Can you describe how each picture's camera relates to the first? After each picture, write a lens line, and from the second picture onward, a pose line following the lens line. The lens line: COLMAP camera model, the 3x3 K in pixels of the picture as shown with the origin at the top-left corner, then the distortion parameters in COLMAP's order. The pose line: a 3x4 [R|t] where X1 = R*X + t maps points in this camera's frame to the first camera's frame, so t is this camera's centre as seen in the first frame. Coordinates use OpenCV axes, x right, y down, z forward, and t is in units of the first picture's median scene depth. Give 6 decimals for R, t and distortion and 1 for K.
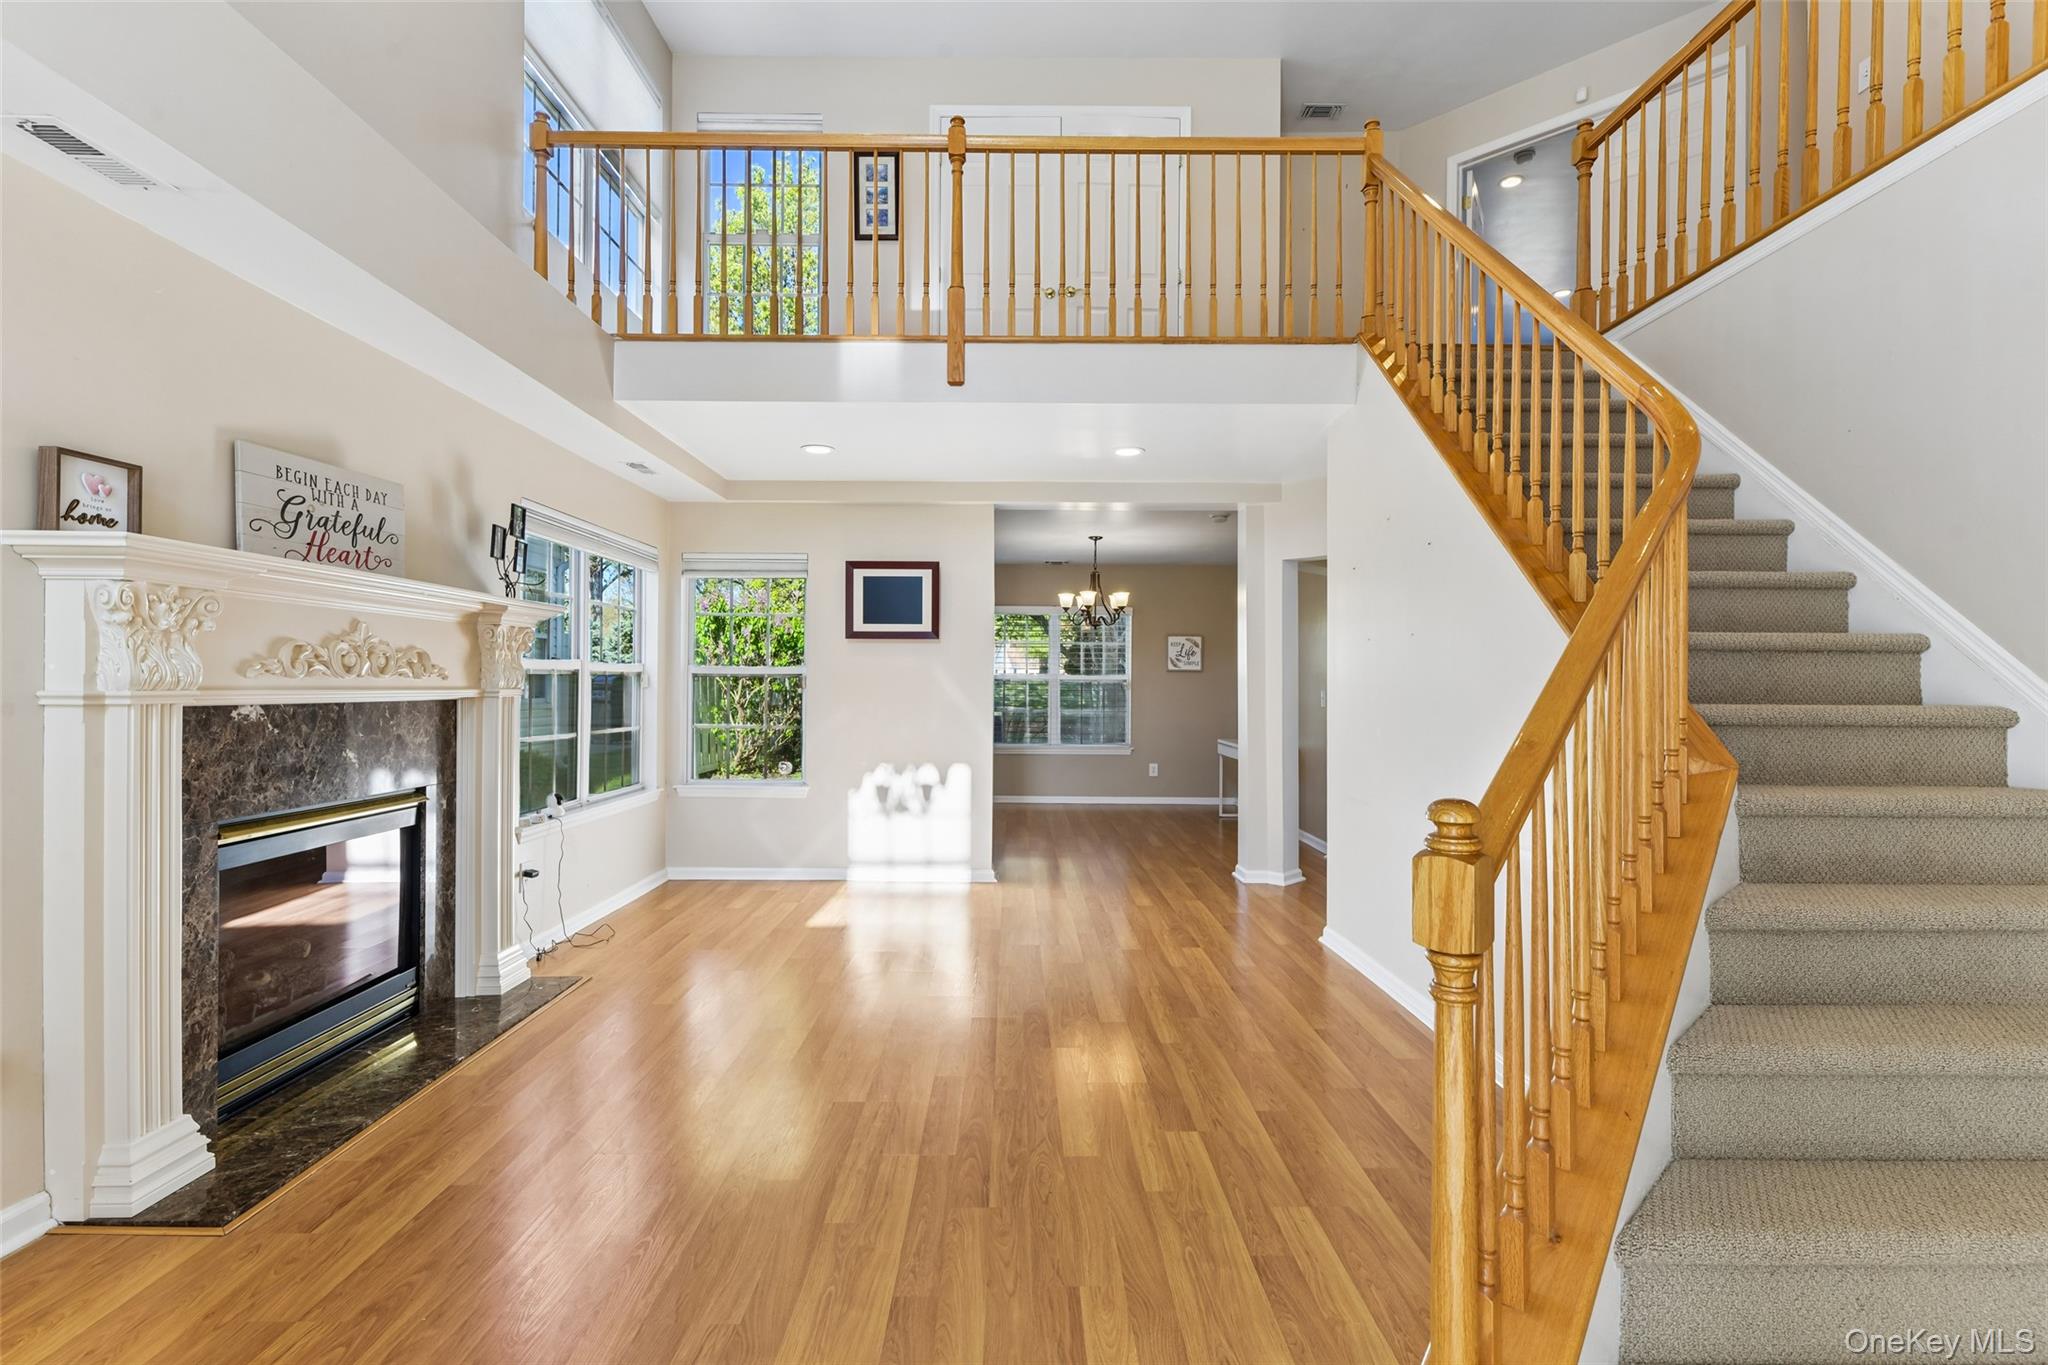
lens RADIAL K [[950.6, 0, 1018.1], [0, 950.6, 683.5], [0, 0, 1]] dist [0.004466, 0.000072]
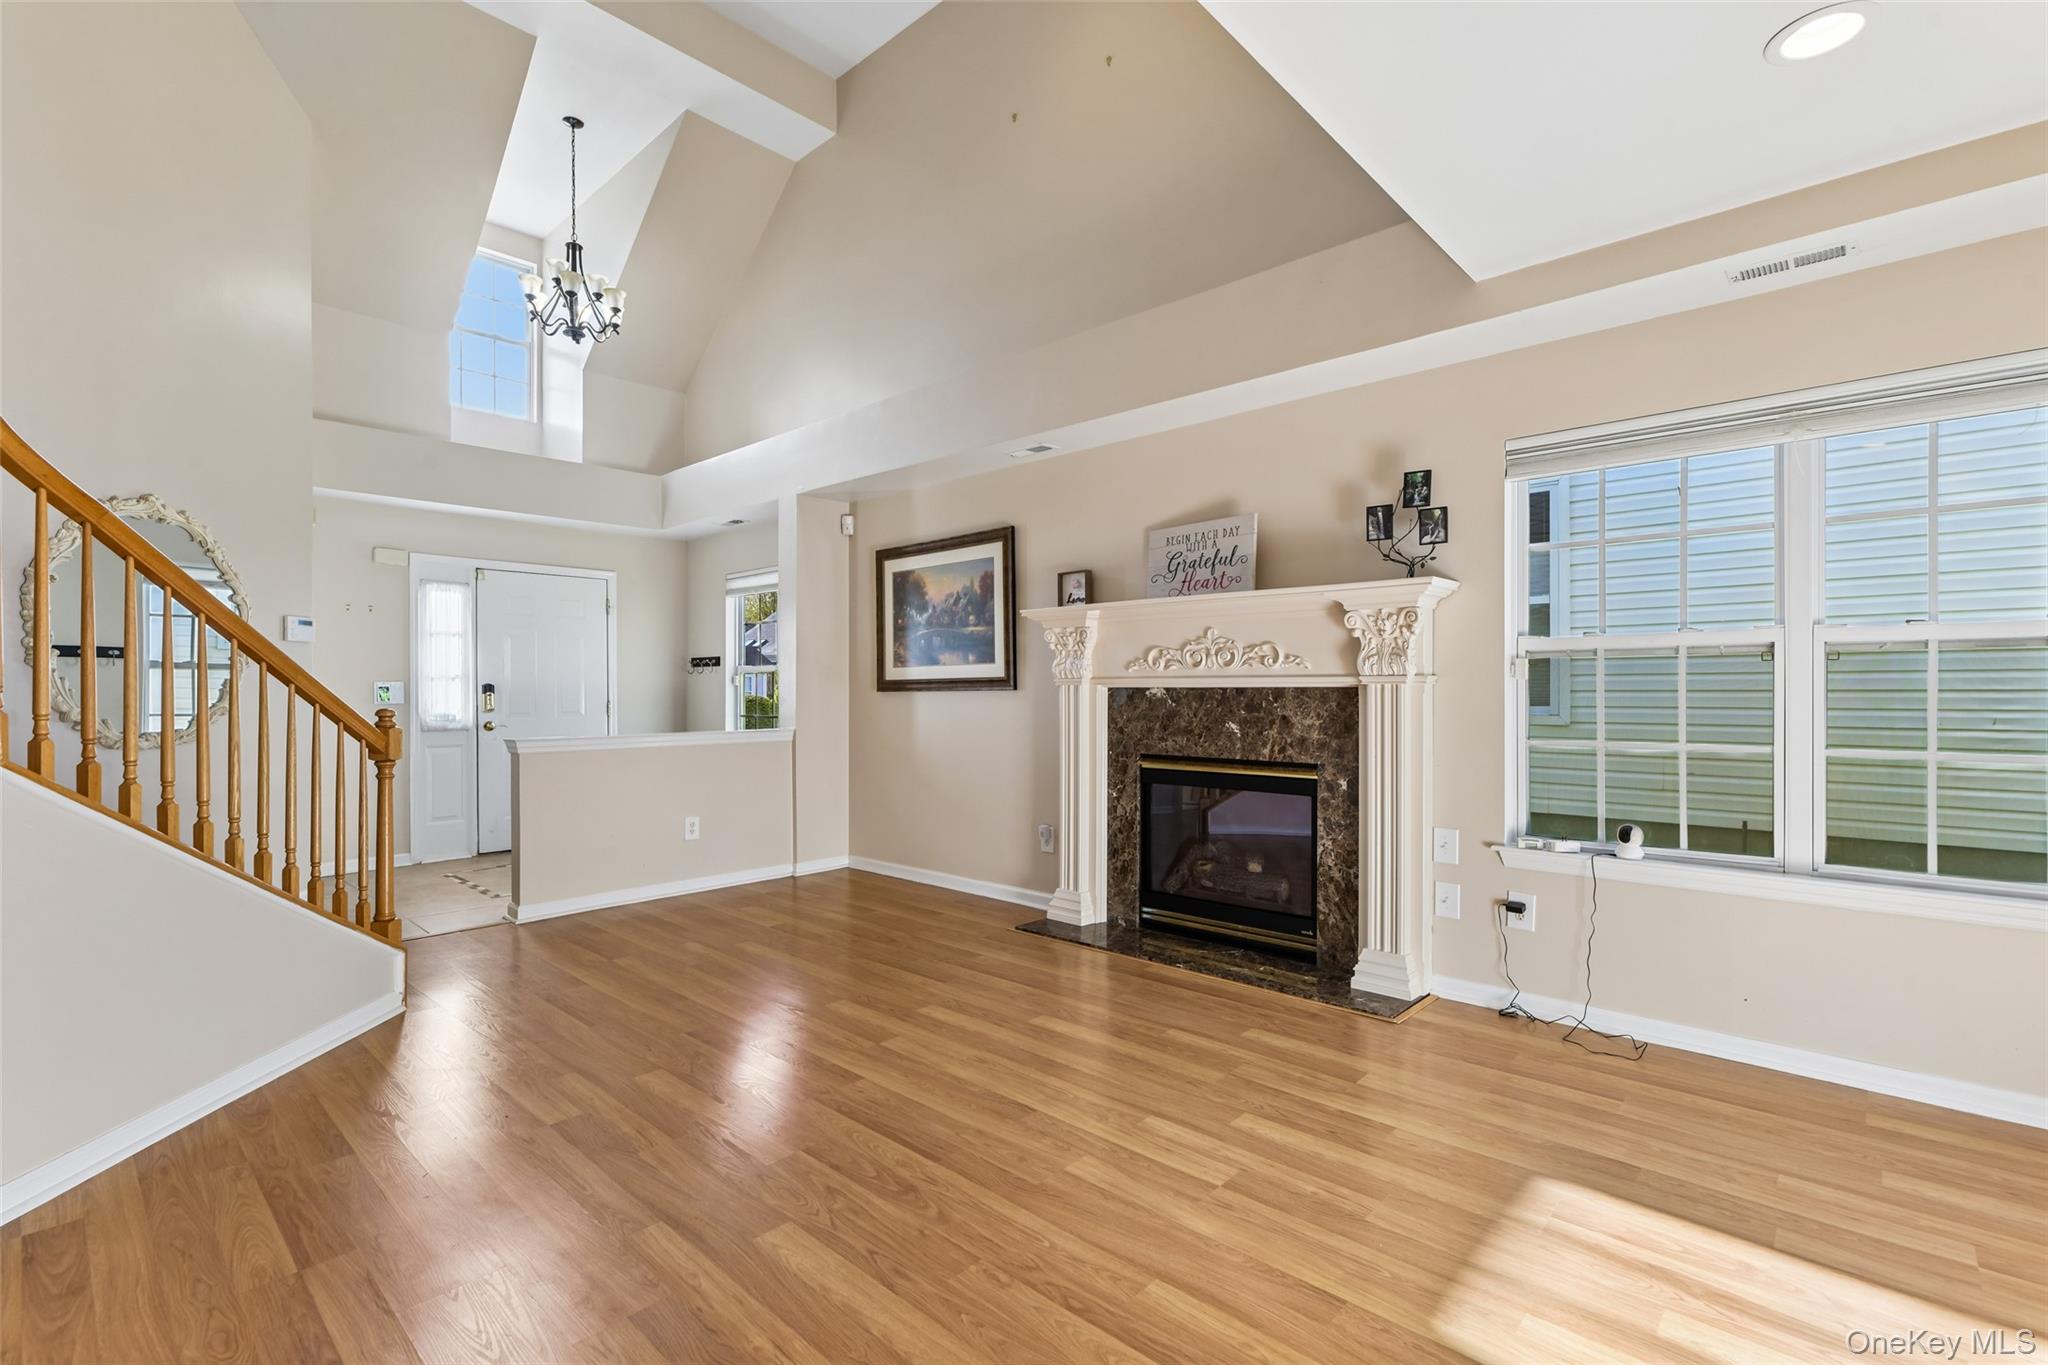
lens RADIAL K [[915.1, 0, 1016.8], [0, 915.1, 686.7], [0, 0, 1]] dist [0.005552, -0.002353]
pose [[-0.688656, 0.002425, -0.725084, 0.473606], [0.005113, 0.999986, -0.001511, 0.019865], [0.725070, -0.004748, -0.688659, 1.747713]]
